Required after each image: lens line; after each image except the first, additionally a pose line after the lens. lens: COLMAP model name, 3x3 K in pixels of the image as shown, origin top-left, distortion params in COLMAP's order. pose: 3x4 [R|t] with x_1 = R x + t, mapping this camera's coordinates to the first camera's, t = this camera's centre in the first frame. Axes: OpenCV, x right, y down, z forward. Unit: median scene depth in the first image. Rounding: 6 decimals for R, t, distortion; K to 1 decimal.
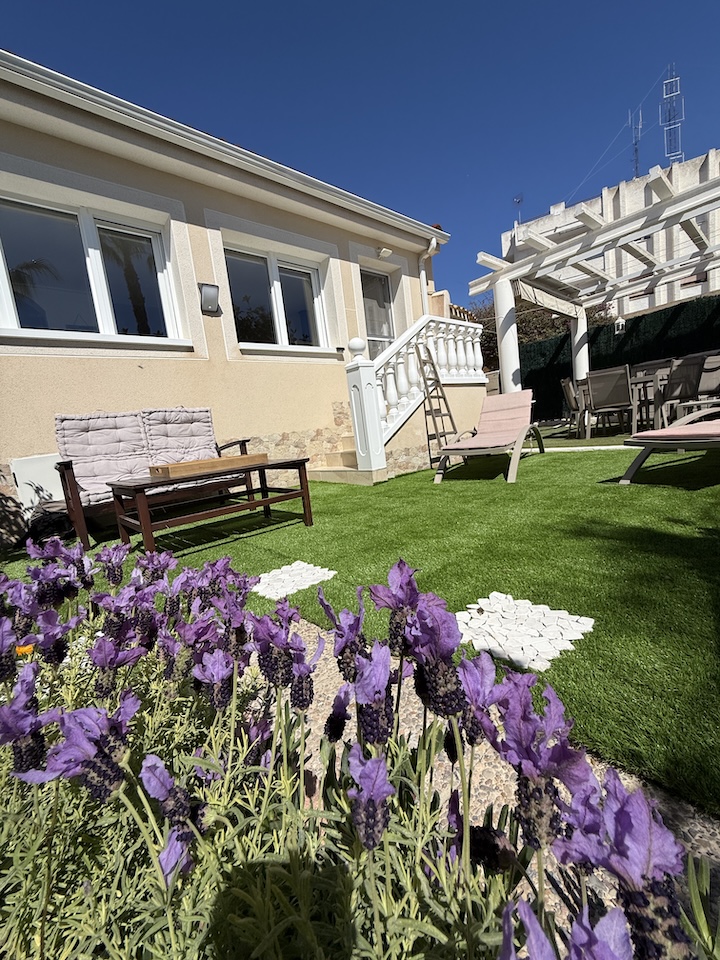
lens RADIAL K [[382.6, 0, 358.7], [0, 382.6, 478.3], [0, 0, 1]] dist [-0.000235, 0.000164]
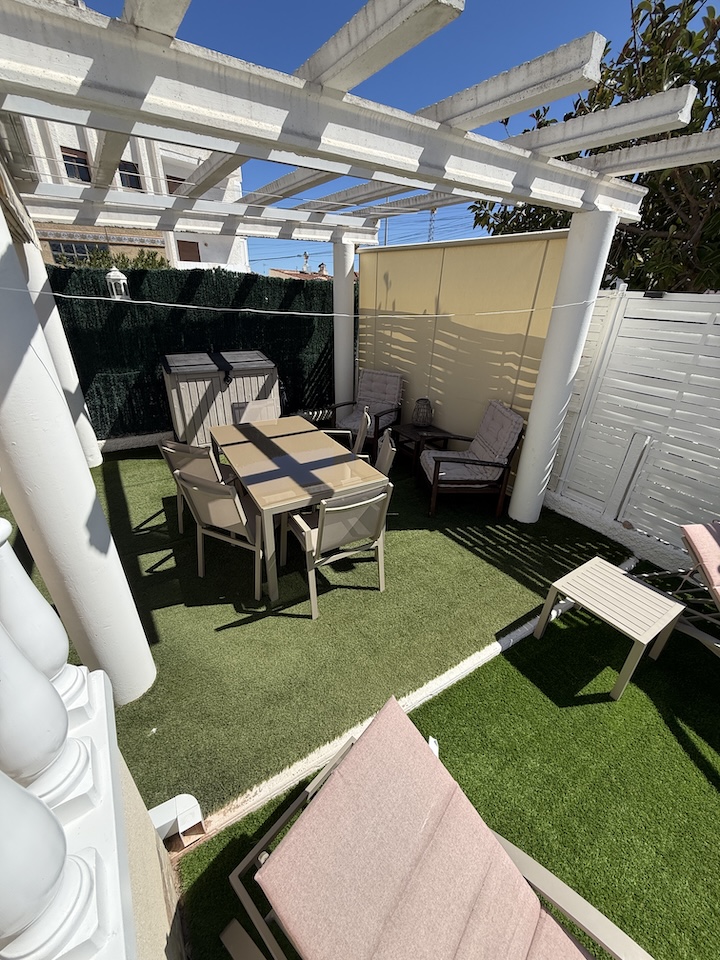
lens RADIAL K [[382.6, 0, 358.7], [0, 382.6, 478.3], [0, 0, 1]] dist [-0.000235, 0.000164]
pose [[0.146277, -0.326879, 0.933677, 0.222418], [0.082759, 0.944564, 0.317725, -0.433207], [-0.985776, 0.030794, 0.165220, 0.894889]]
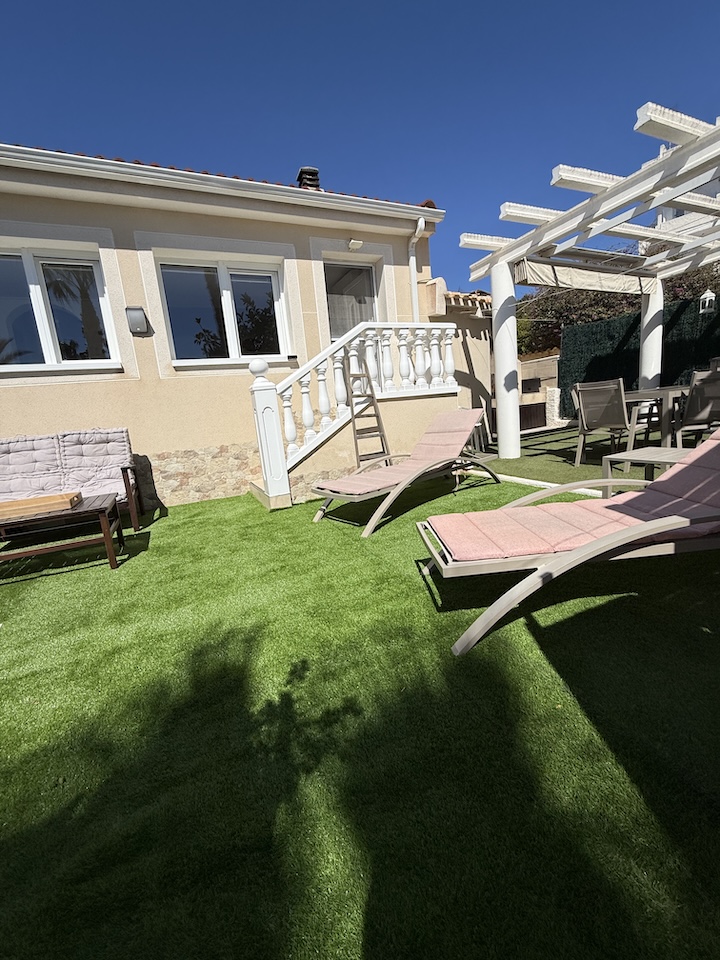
lens RADIAL K [[382.6, 0, 358.7], [0, 382.6, 478.3], [0, 0, 1]] dist [-0.000235, 0.000164]
pose [[0.957837, 0.079470, -0.276102, 0.399910], [-0.056233, 0.994253, 0.091092, -0.130089], [0.281754, -0.071725, 0.956802, 0.102423]]
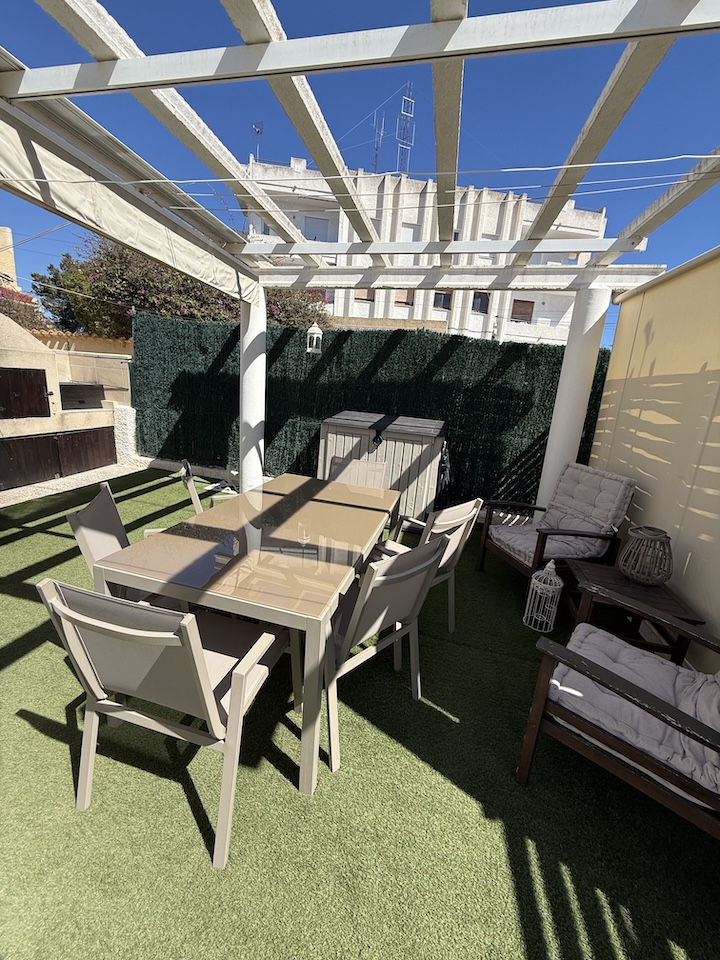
lens RADIAL K [[382.6, 0, 358.7], [0, 382.6, 478.3], [0, 0, 1]] dist [-0.000235, 0.000164]
pose [[0.791991, 0.038277, 0.609332, 0.605366], [-0.099817, 0.992722, 0.067378, -0.363588], [-0.602318, -0.114185, 0.790048, 0.747541]]
